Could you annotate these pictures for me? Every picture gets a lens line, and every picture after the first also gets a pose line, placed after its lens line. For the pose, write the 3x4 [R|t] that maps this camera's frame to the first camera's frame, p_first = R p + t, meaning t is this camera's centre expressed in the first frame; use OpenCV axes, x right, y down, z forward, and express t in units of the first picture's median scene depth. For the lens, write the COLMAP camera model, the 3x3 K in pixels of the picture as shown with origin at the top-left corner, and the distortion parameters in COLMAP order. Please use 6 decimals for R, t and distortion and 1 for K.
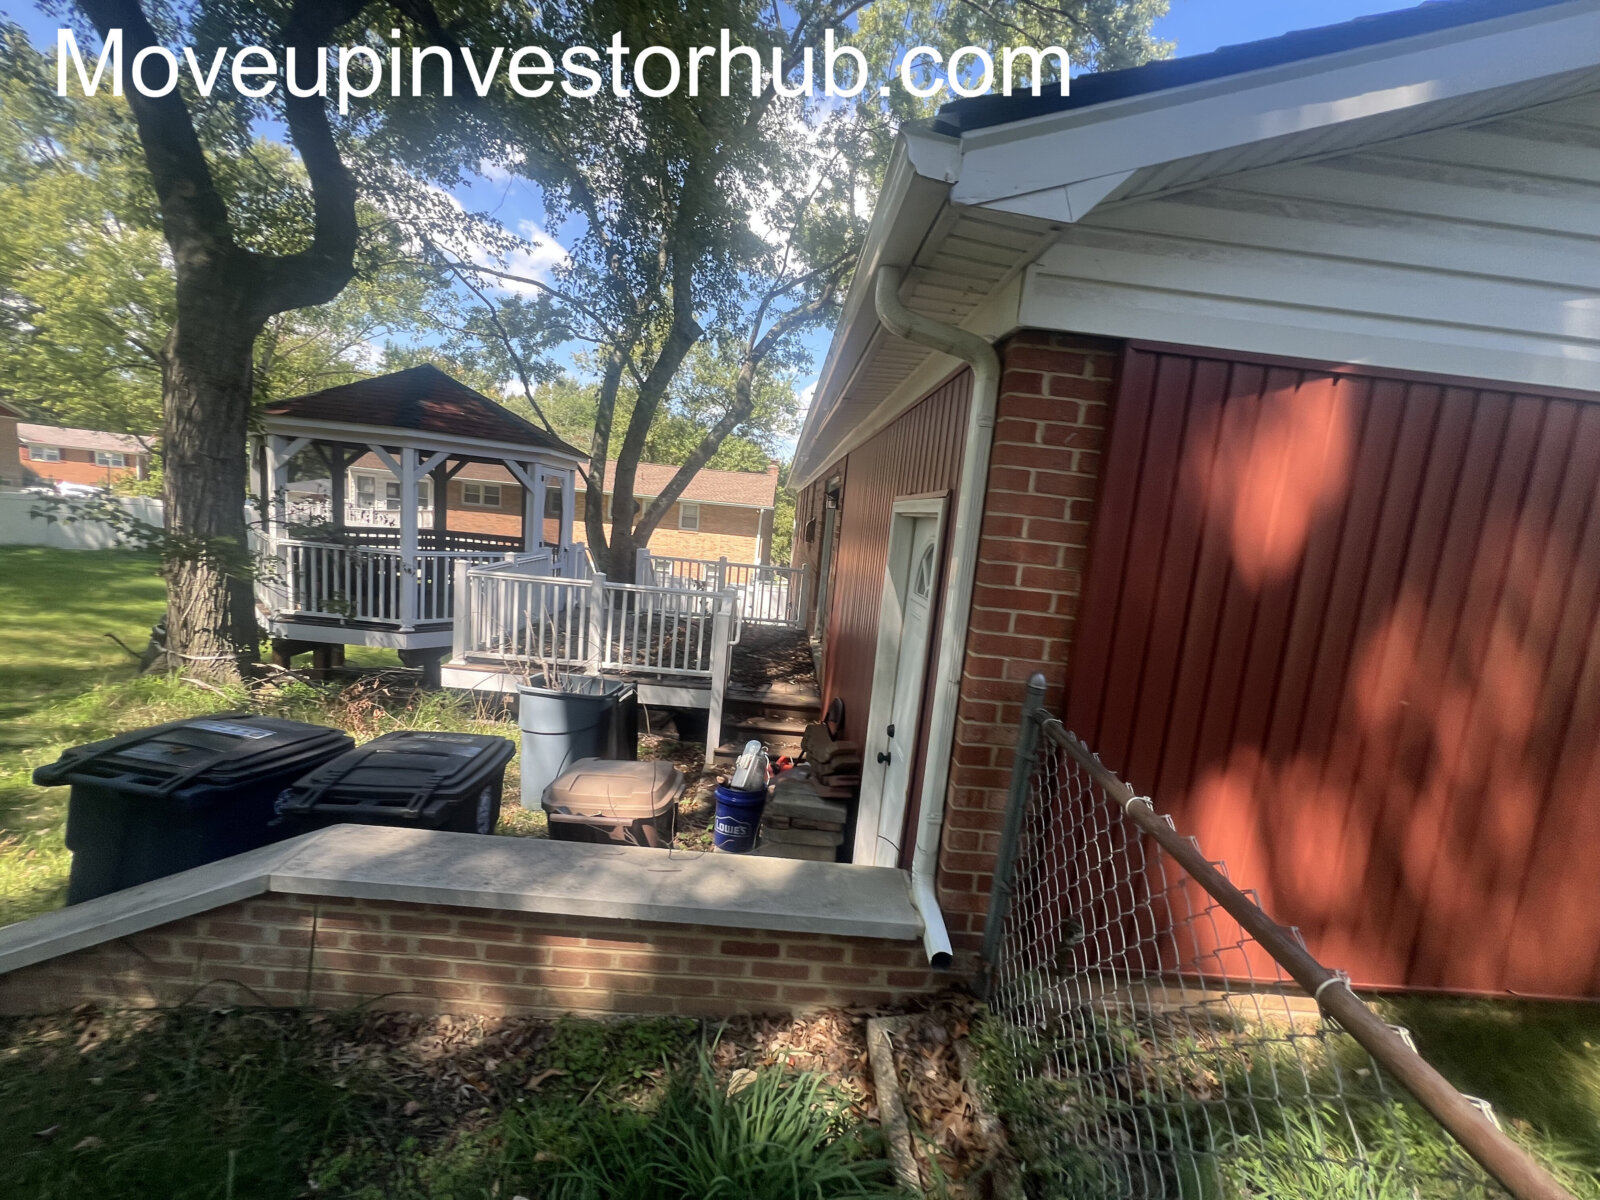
lens RADIAL K [[639.8, 0, 795.4], [0, 639.8, 598.8], [0, 0, 1]] dist [-0.001308, 0.000253]
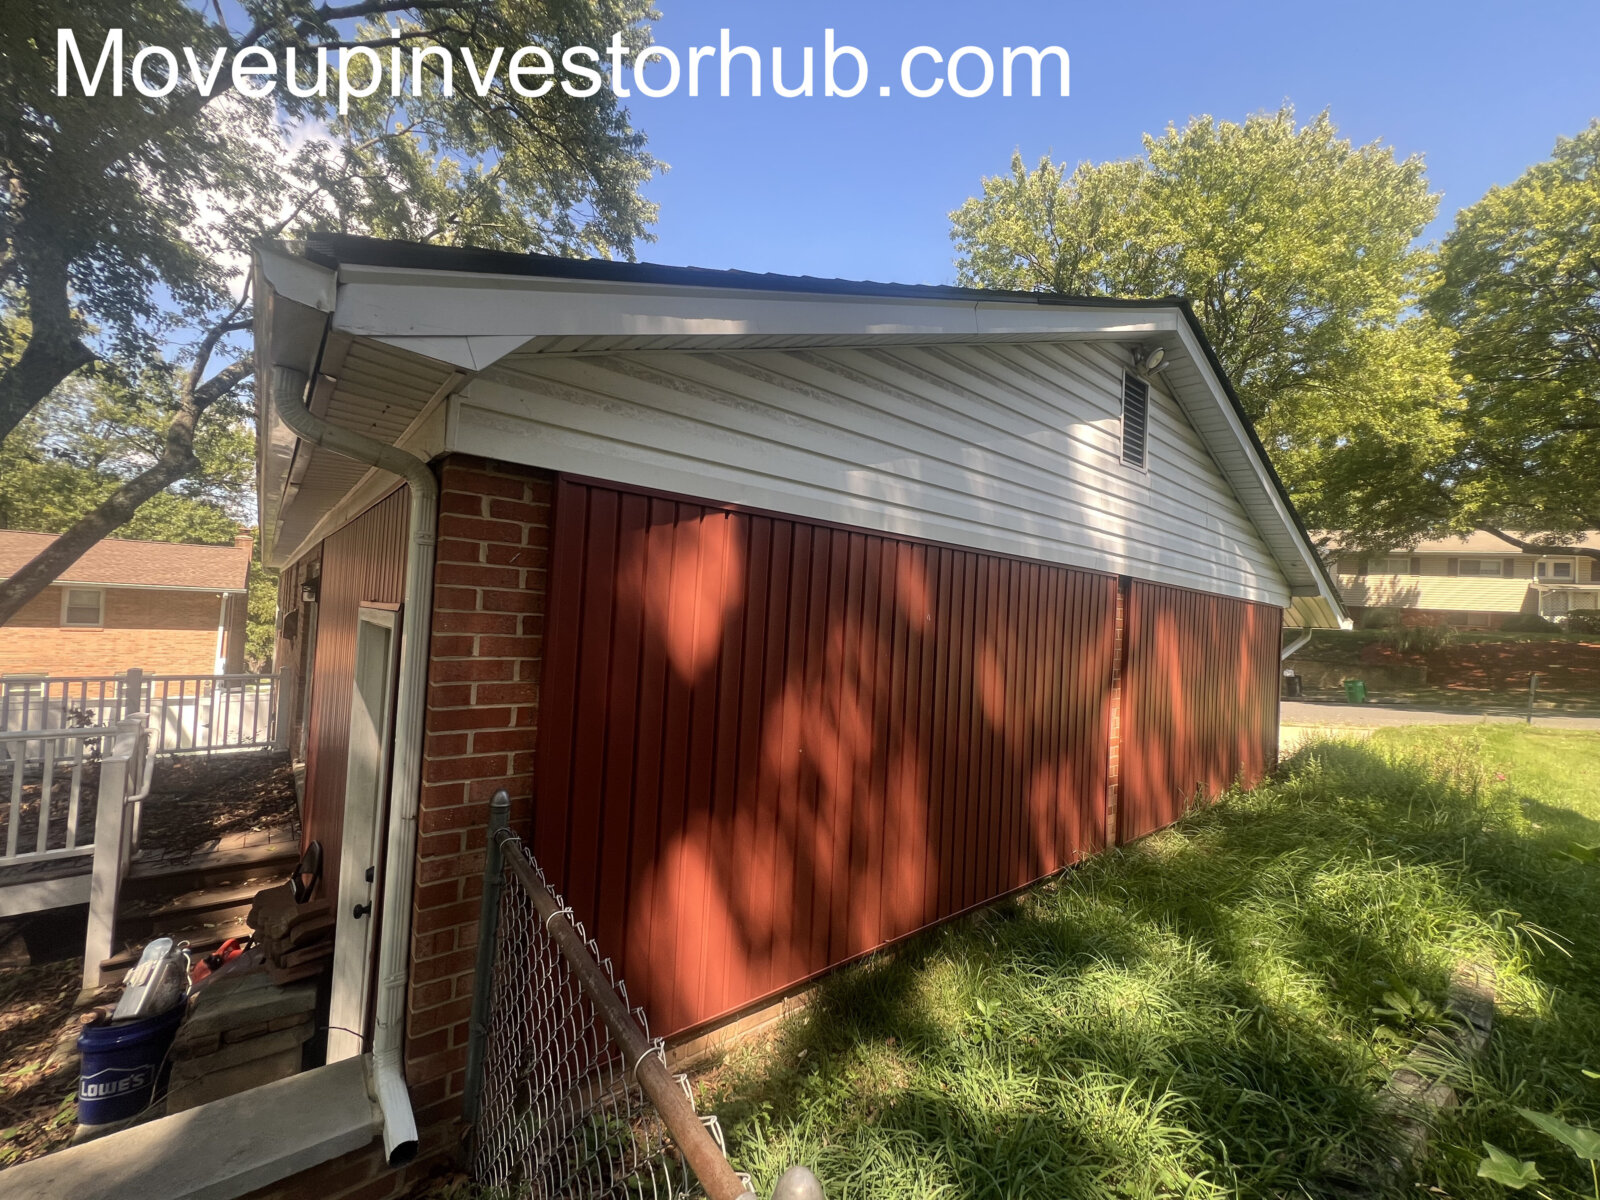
lens RADIAL K [[639.8, 0, 801.3], [0, 639.8, 598.2], [0, 0, 1]] dist [-0.001308, 0.000253]
pose [[0.784513, -0.036120, 0.619059, 0.126243], [0.104791, 0.991667, -0.074937, -0.050031], [-0.611194, 0.123661, 0.781761, -0.084678]]
